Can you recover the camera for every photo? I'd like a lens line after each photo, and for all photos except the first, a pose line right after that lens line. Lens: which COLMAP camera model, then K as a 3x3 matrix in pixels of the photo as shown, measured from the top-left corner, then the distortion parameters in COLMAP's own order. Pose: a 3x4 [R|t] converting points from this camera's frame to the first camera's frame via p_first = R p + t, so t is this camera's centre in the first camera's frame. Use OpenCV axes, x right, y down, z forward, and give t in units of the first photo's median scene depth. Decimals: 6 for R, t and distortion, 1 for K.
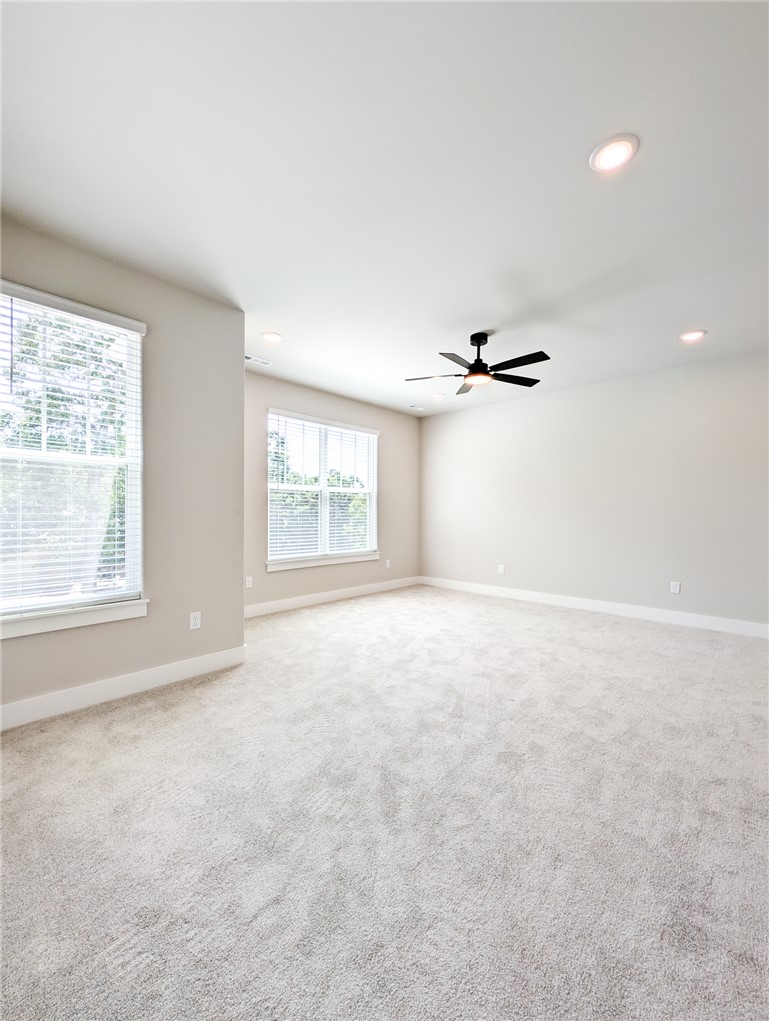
lens RADIAL K [[406.5, 0, 383.4], [0, 406.5, 514.3], [0, 0, 1]] dist [0.000922, 0.000074]
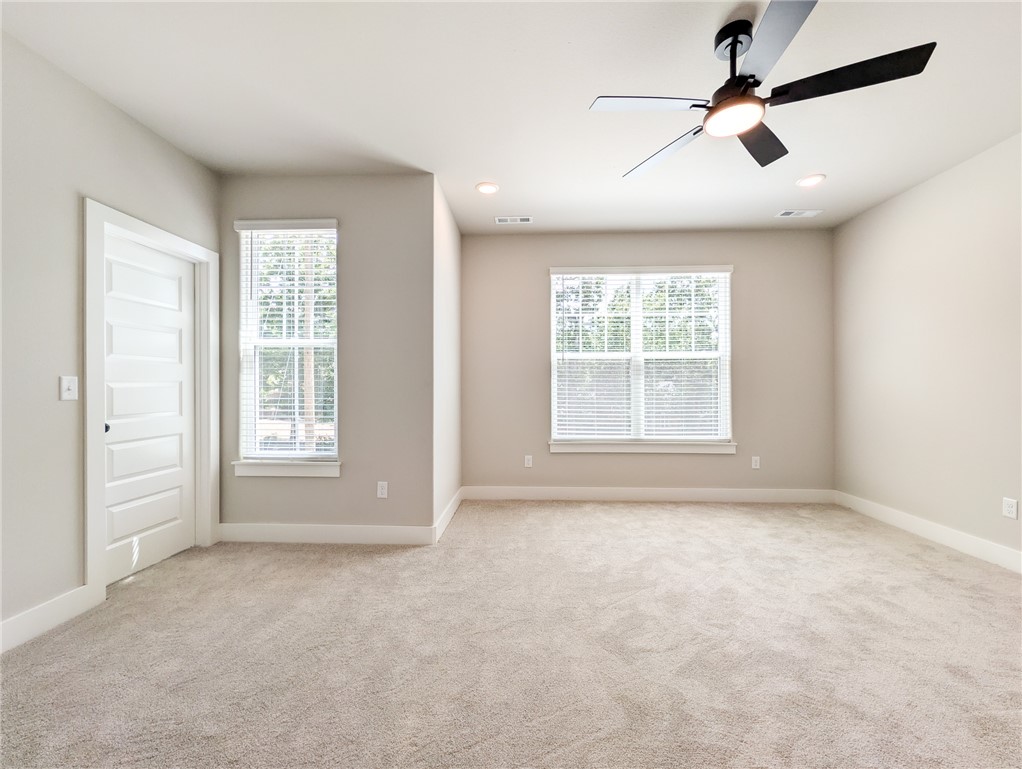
lens RADIAL K [[406.9, 0, 510.7], [0, 406.9, 383.0], [0, 0, 1]] dist [0.000922, 0.000074]
pose [[0.659114, -0.012015, -0.751947, 0.332645], [0.000318, 0.999877, -0.015697, 0.004273], [0.752043, 0.010107, 0.659036, 0.351446]]
